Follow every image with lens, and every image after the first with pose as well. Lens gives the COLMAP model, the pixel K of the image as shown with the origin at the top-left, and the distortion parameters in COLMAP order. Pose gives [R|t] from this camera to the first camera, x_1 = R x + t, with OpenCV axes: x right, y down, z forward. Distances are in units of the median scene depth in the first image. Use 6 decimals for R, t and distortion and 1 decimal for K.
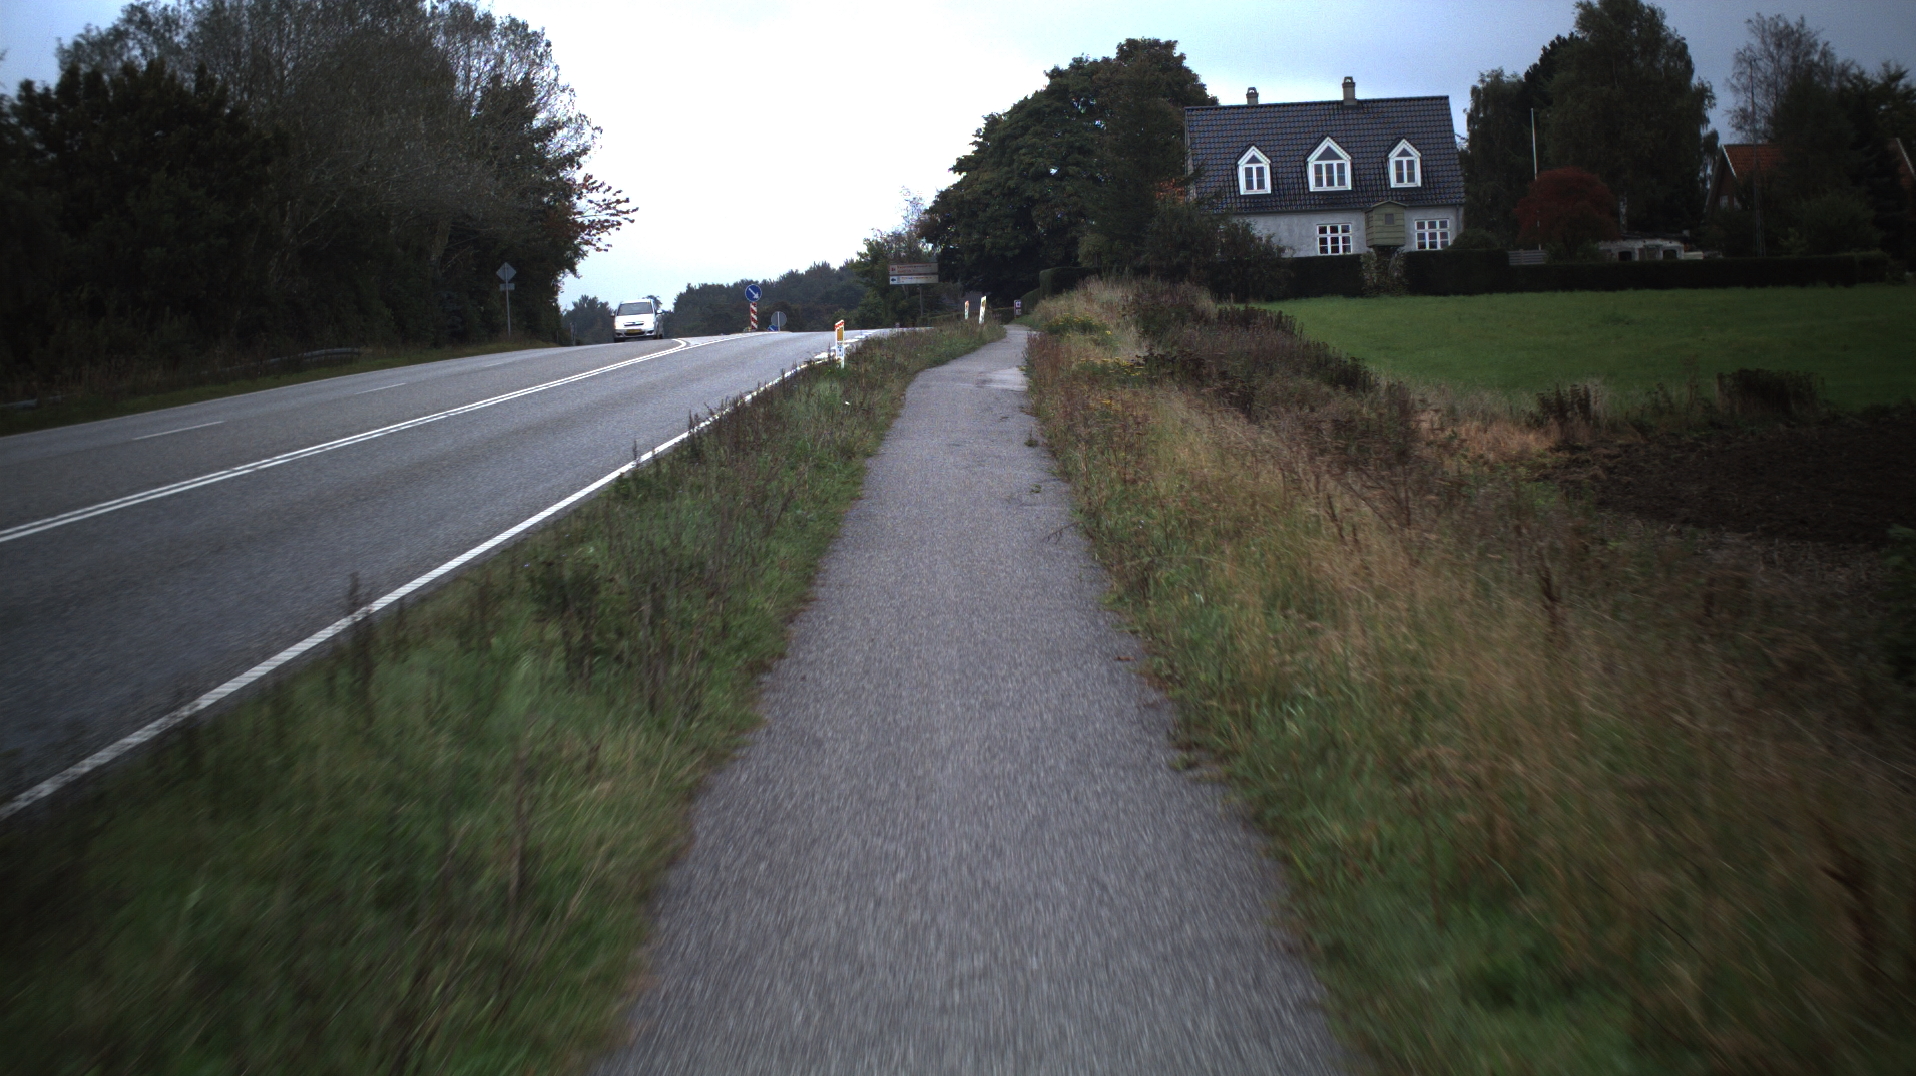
lens RADIAL K [[5133.3, 0, 955.8], [0, 5133.3, 543.1], [0, 0, 1]] dist [-0.306083, 0.000000]
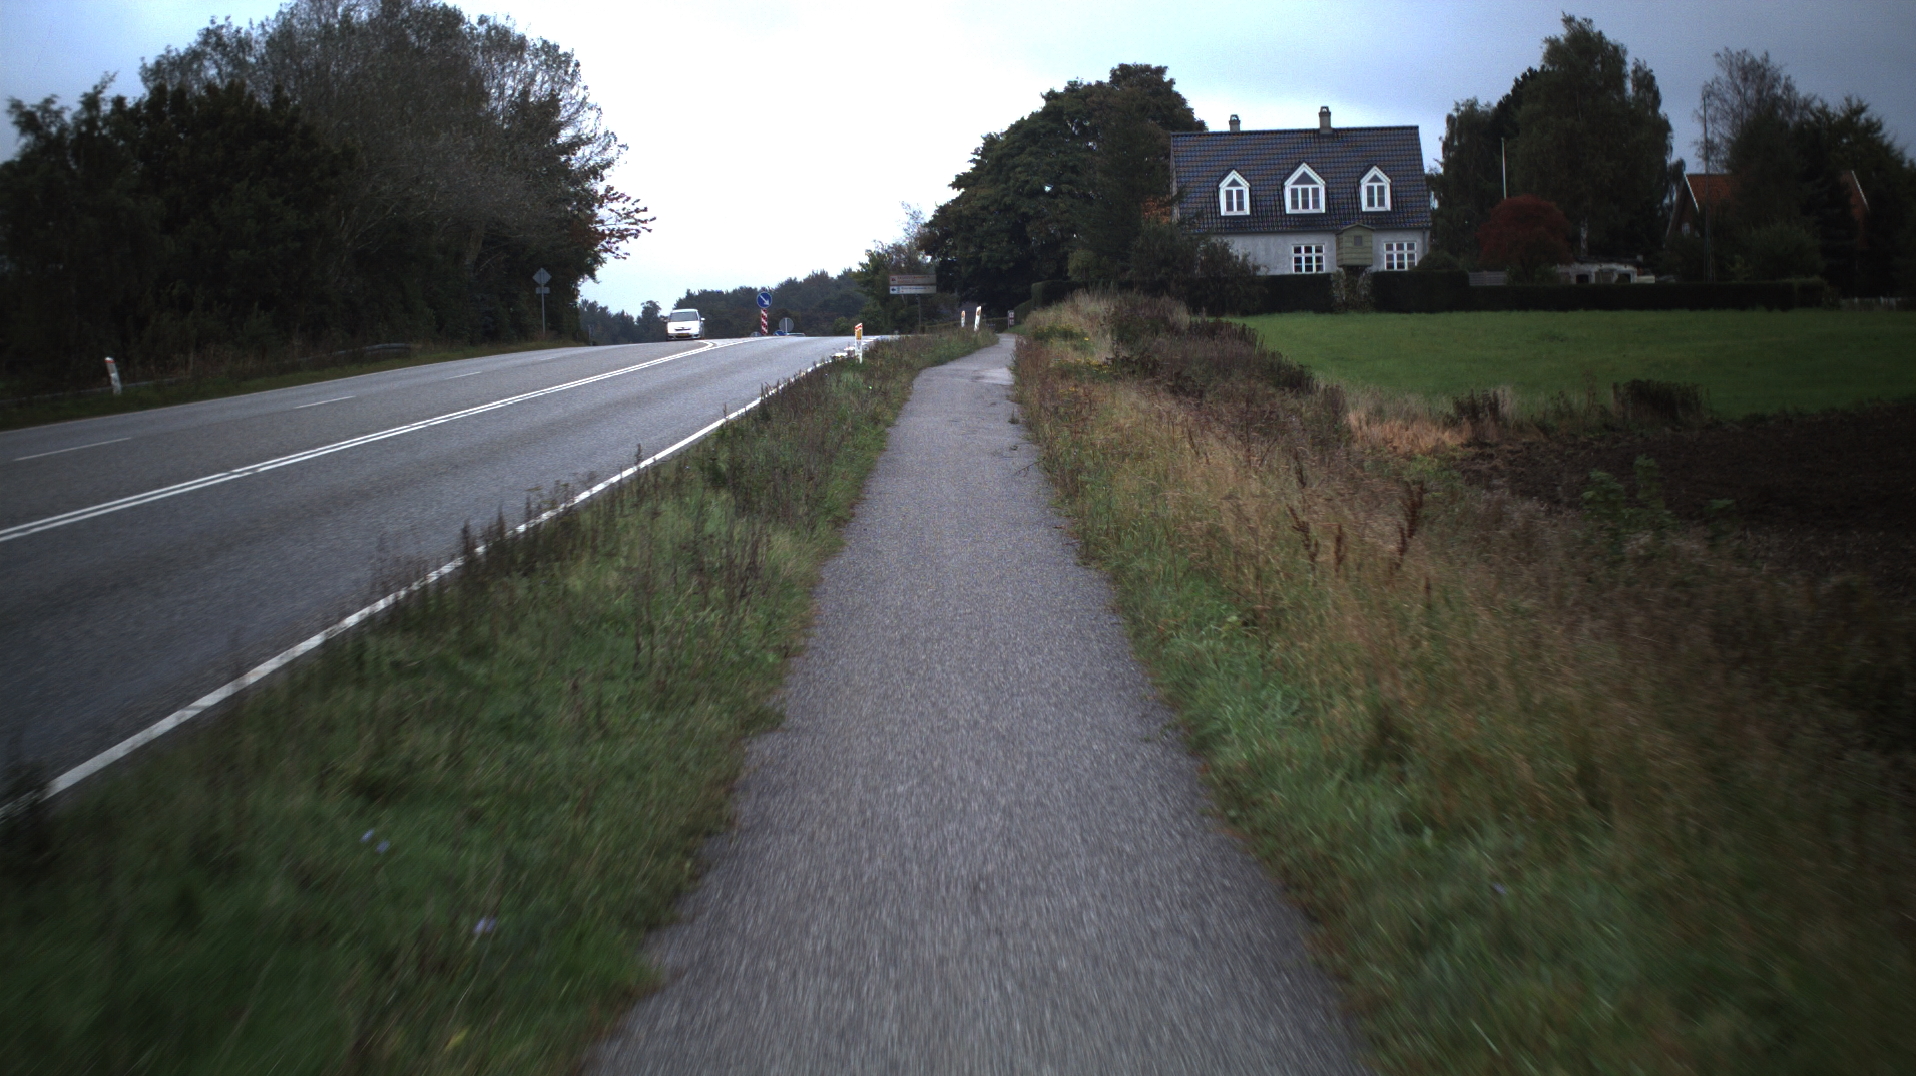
lens RADIAL K [[5133.3, 0, 955.5], [0, 5133.3, 540.5], [0, 0, 1]] dist [-0.306083, 0.000000]
pose [[0.999858, 0.016789, 0.001497, -0.000306], [-0.016785, 0.999856, -0.002548, 0.003742], [-0.001539, 0.002523, 0.999996, -0.075056]]
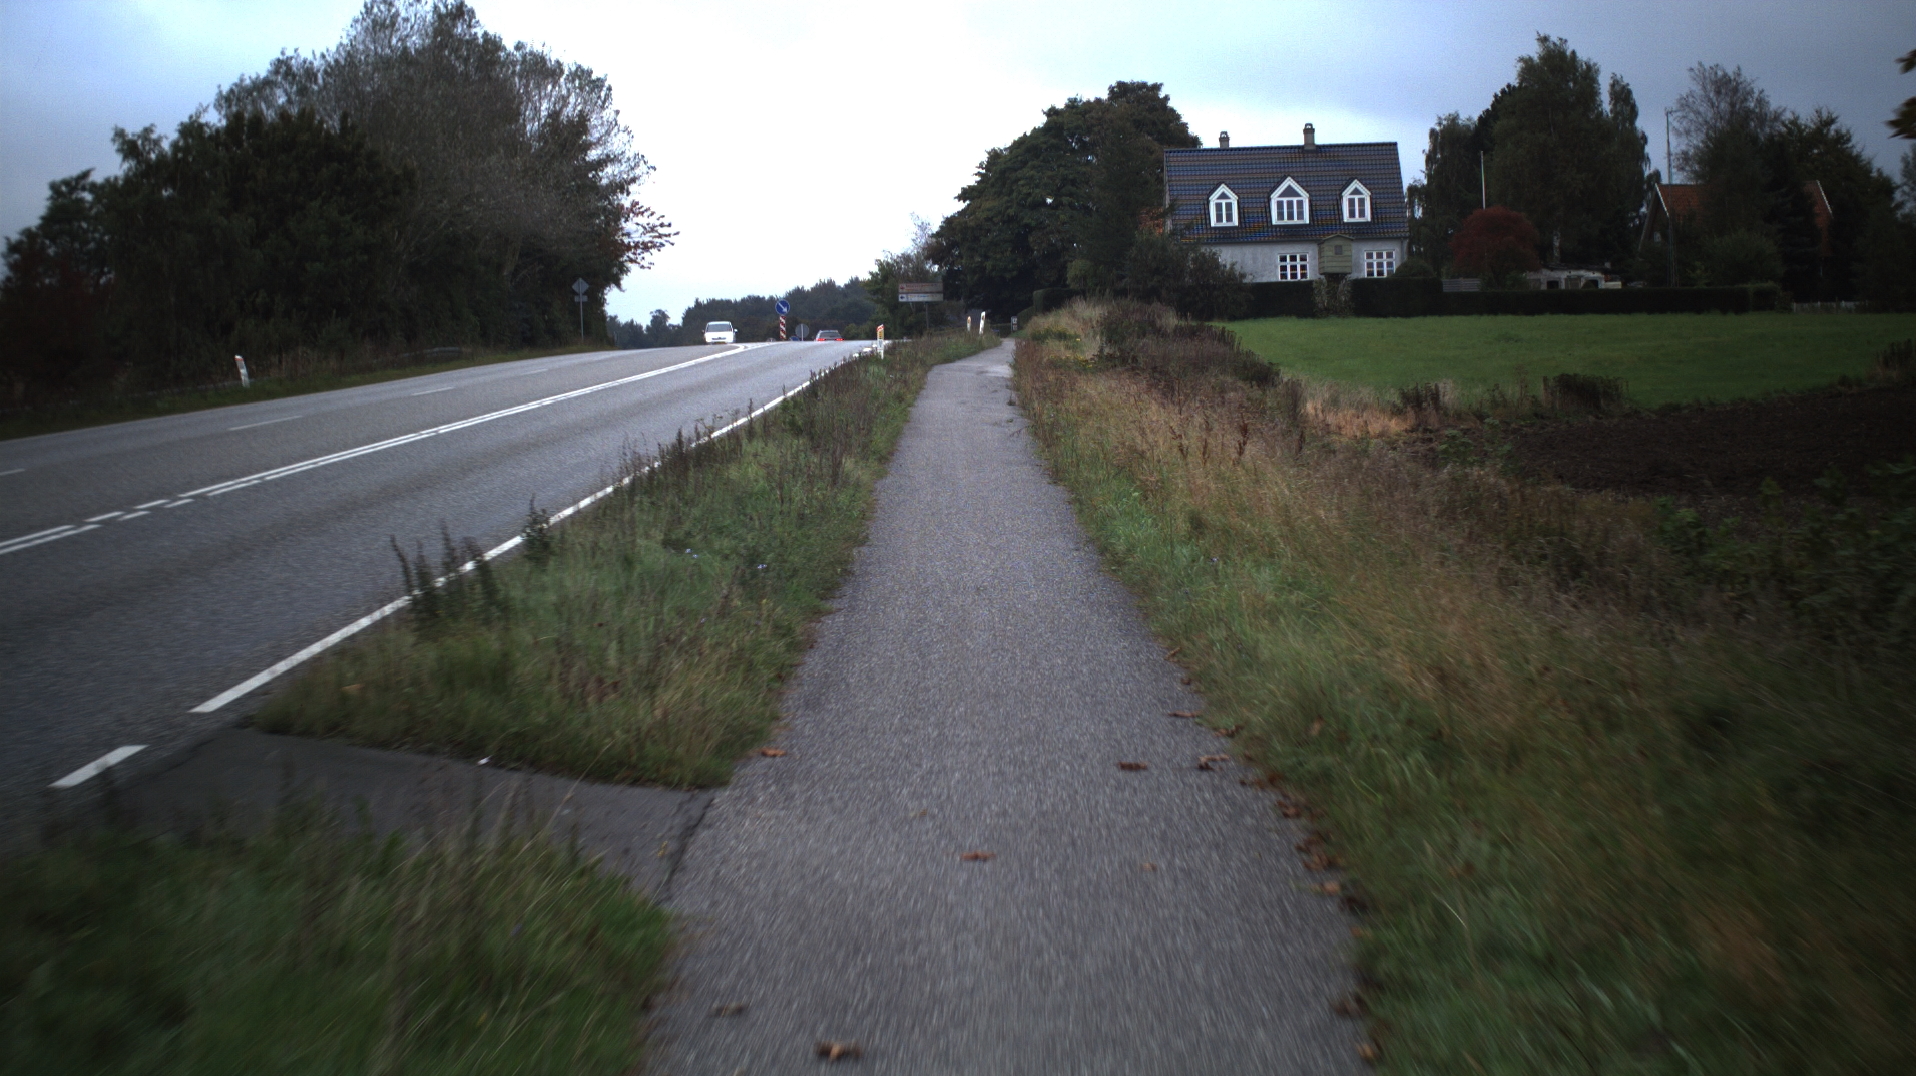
lens RADIAL K [[5133.3, 0, 961.8], [0, 5133.3, 533.5], [0, 0, 1]] dist [-0.306083, 0.000000]
pose [[0.999909, 0.013411, 0.001443, -0.000535], [-0.013403, 0.999895, -0.005554, 0.007818], [-0.001517, 0.005534, 0.999984, -0.150136]]
